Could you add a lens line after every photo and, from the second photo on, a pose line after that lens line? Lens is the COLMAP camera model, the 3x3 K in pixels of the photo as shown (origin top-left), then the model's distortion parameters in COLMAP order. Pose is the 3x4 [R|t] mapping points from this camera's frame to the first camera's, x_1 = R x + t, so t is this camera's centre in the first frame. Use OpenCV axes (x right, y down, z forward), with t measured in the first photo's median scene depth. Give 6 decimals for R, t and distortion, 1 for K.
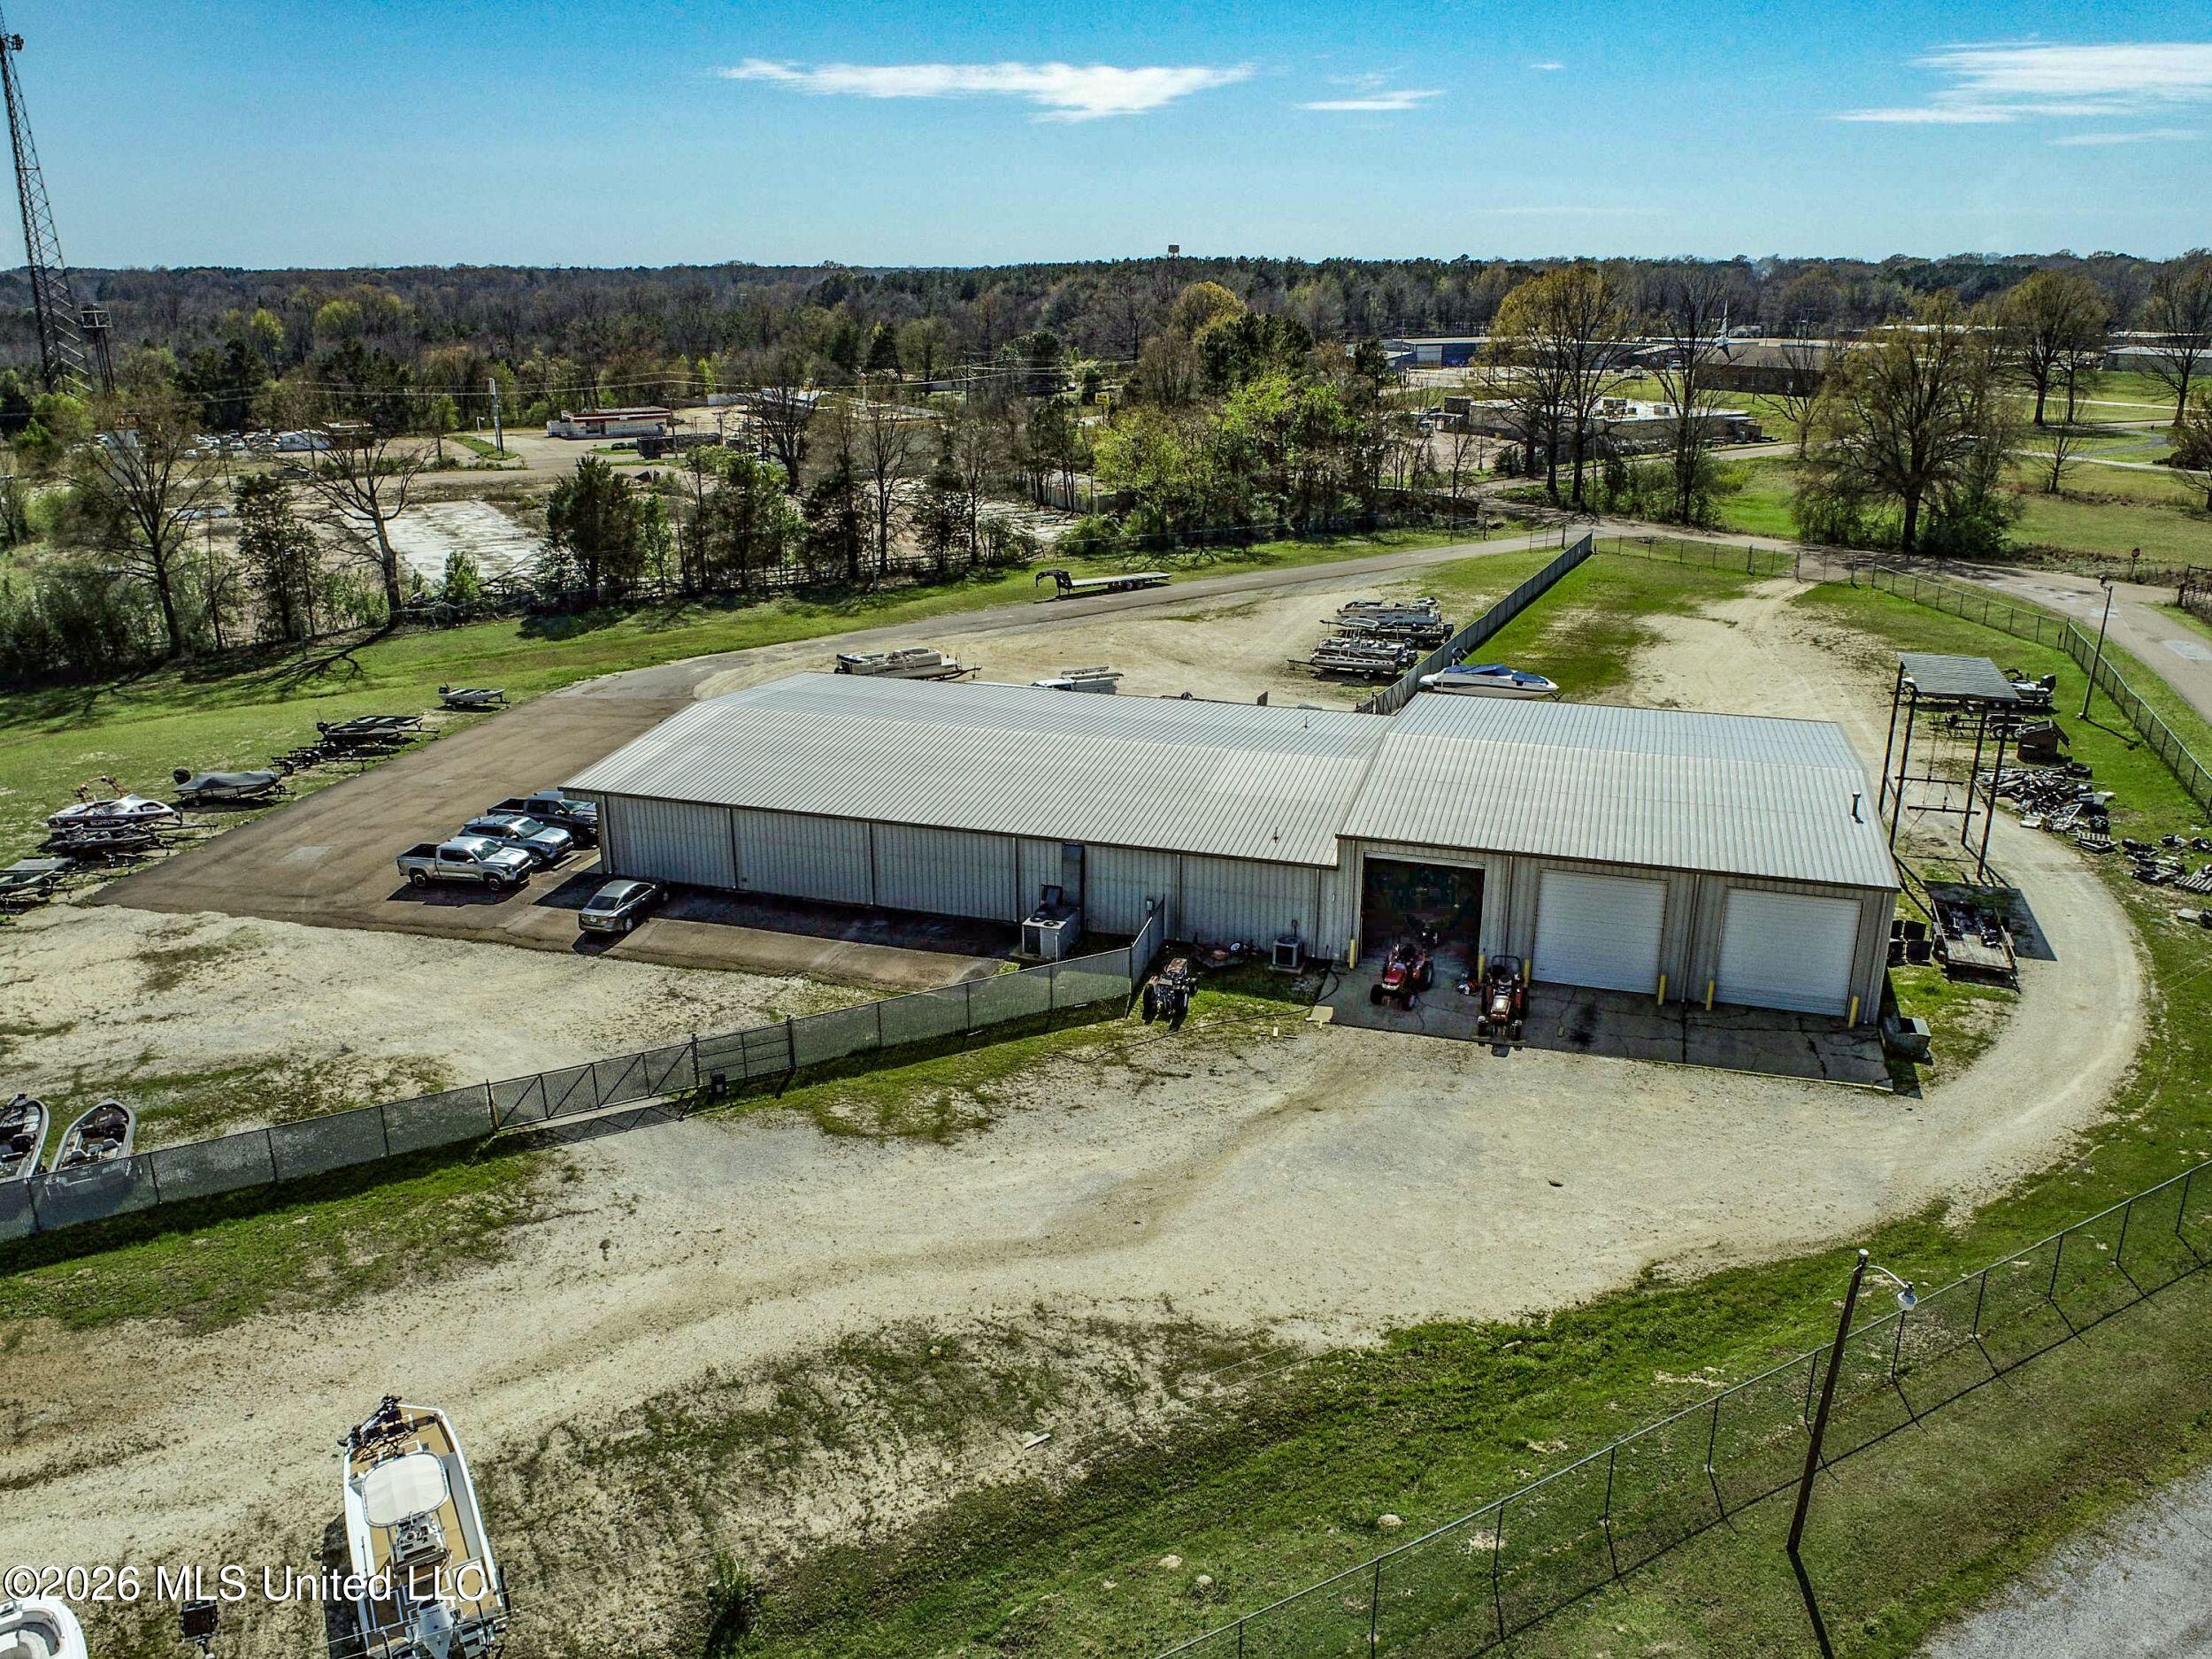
lens RADIAL K [[1676.0, 0, 1098.2], [0, 1676.0, 833.3], [0, 0, 1]] dist [-0.015375, 0.005382]
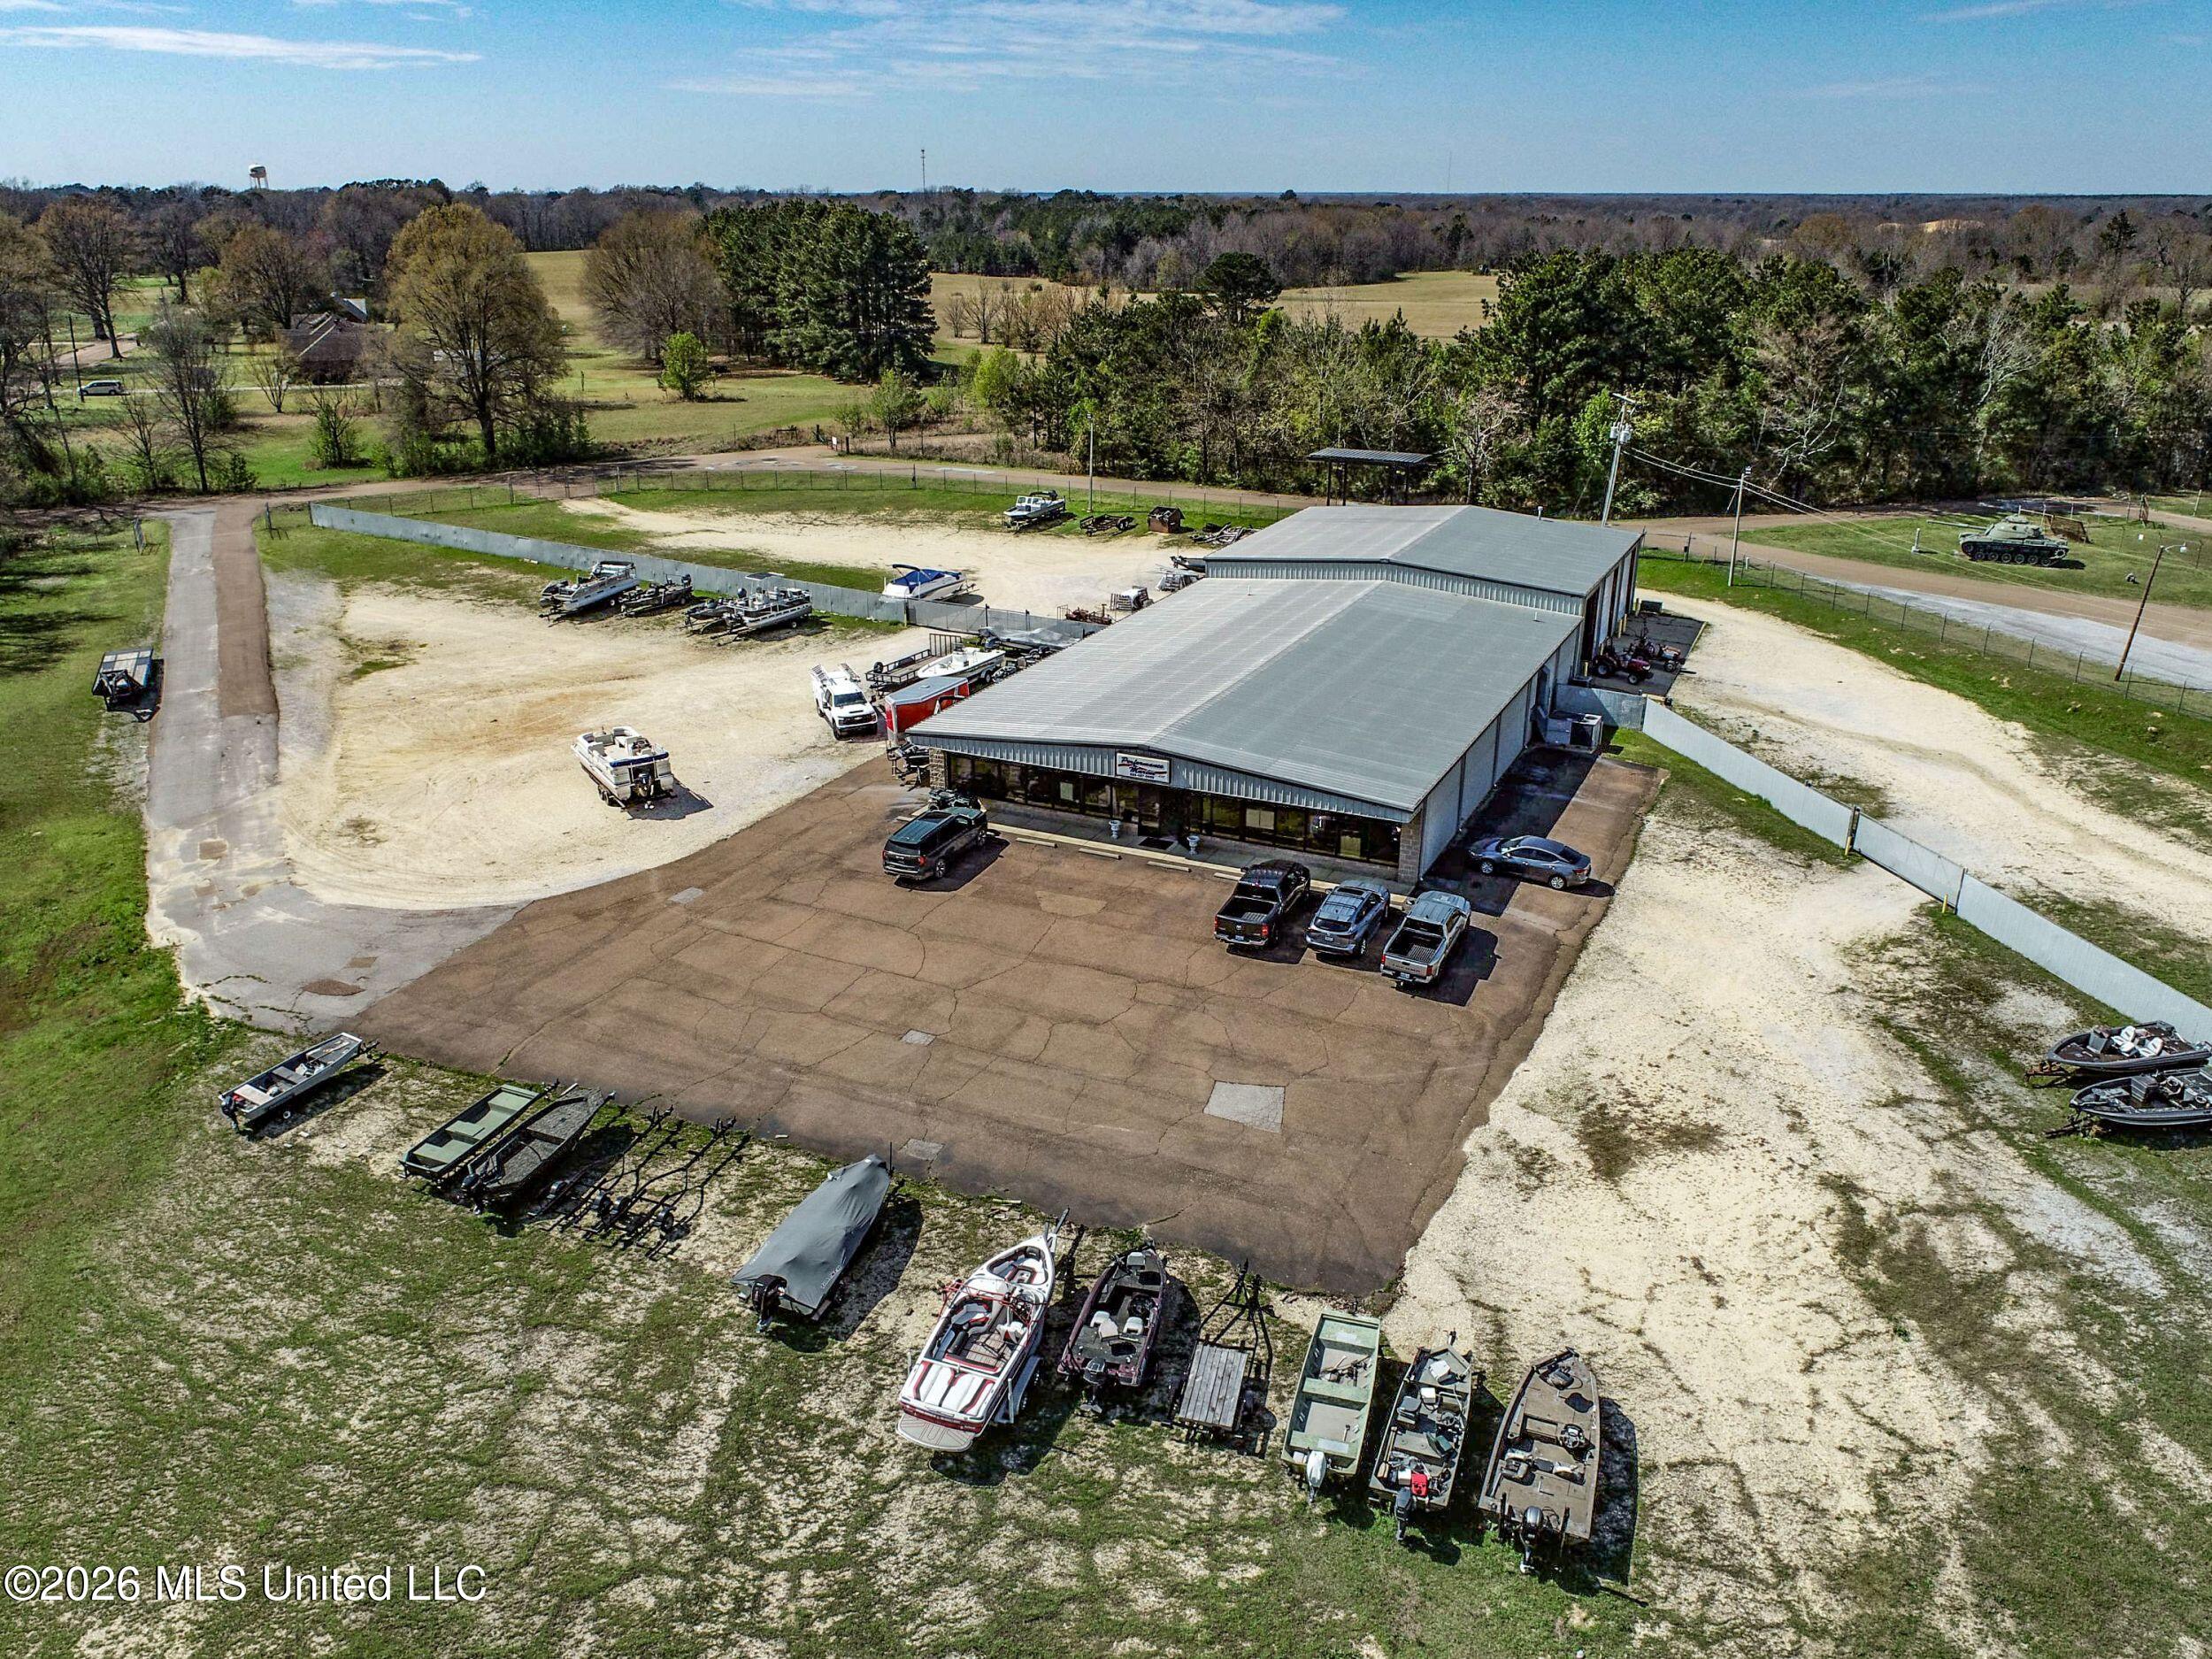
lens RADIAL K [[1676.0, 0, 1102.3], [0, 1676.0, 813.0], [0, 0, 1]] dist [-0.015375, 0.005382]
pose [[0.136252, -0.342964, 0.929414, -1.200817], [0.317772, 0.903721, 0.286897, -0.341041], [-0.938326, 0.256251, 0.232118, 0.977024]]
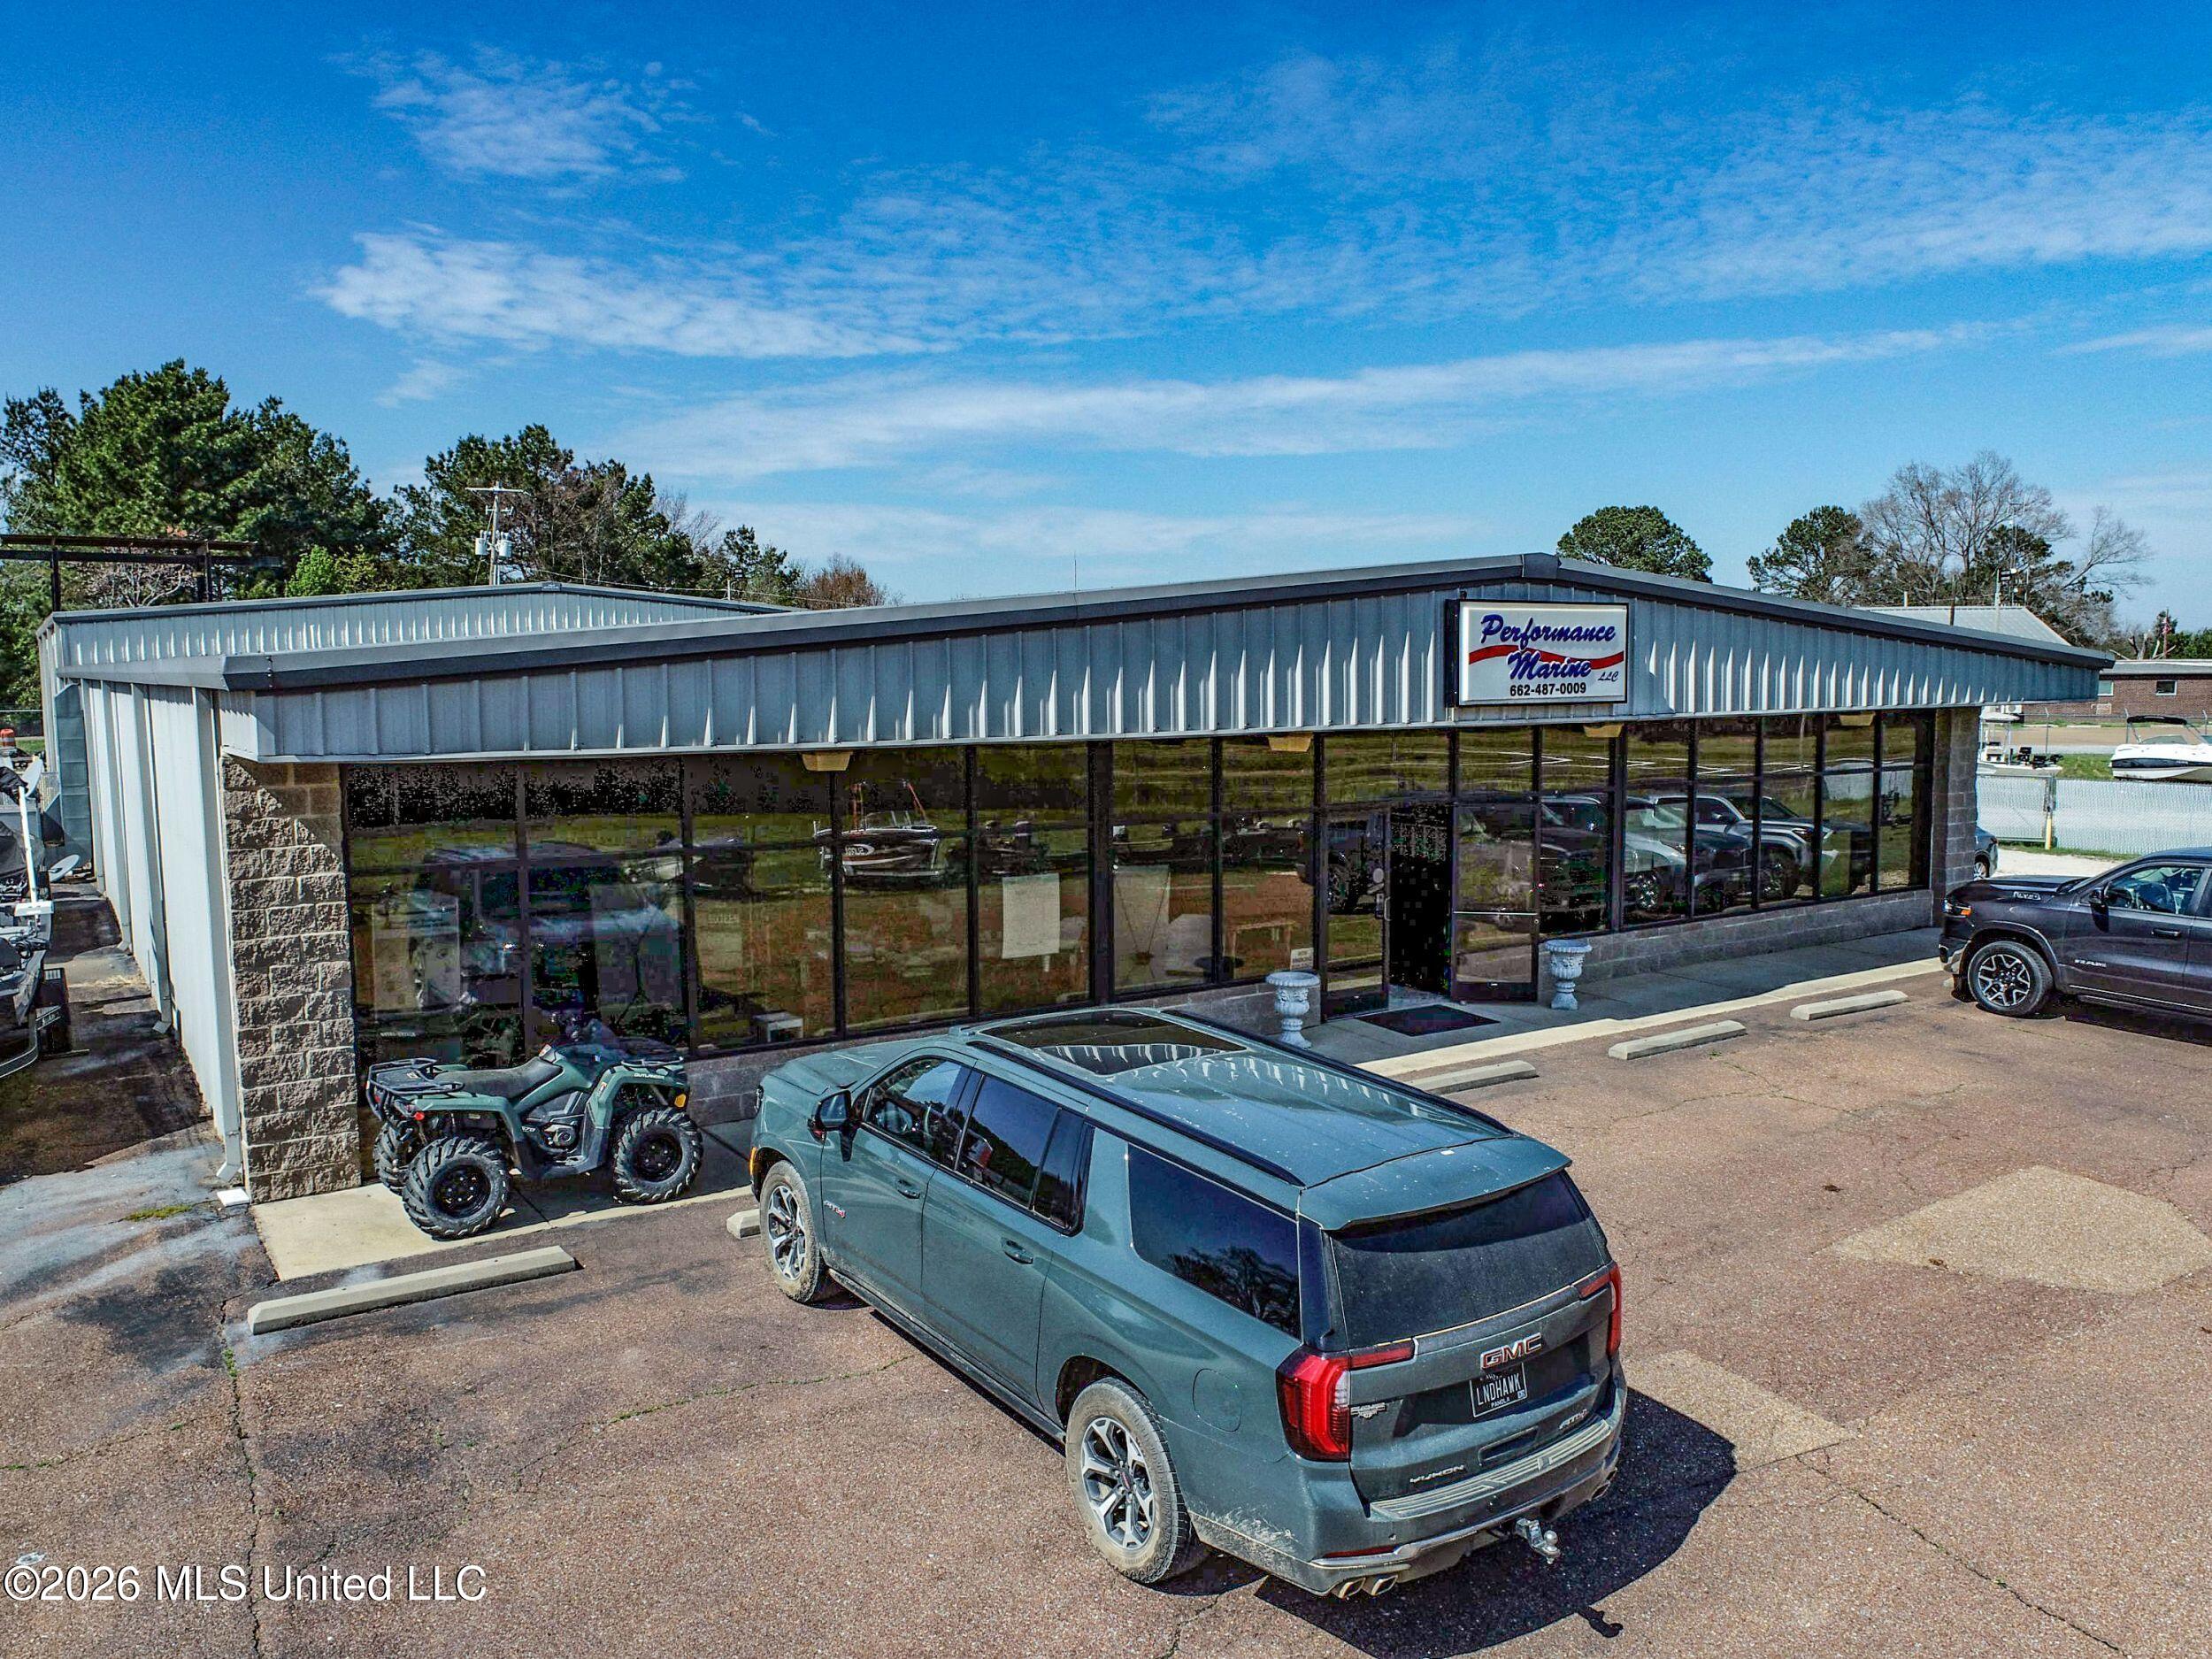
lens RADIAL K [[1676.0, 0, 1097.6], [0, 1676.0, 823.7], [0, 0, 1]] dist [-0.015375, 0.005382]
pose [[-0.780498, -0.050241, 0.623136, -0.381506], [0.209126, 0.918359, 0.335981, -0.147531], [-0.589142, 0.392546, -0.706271, 1.383069]]
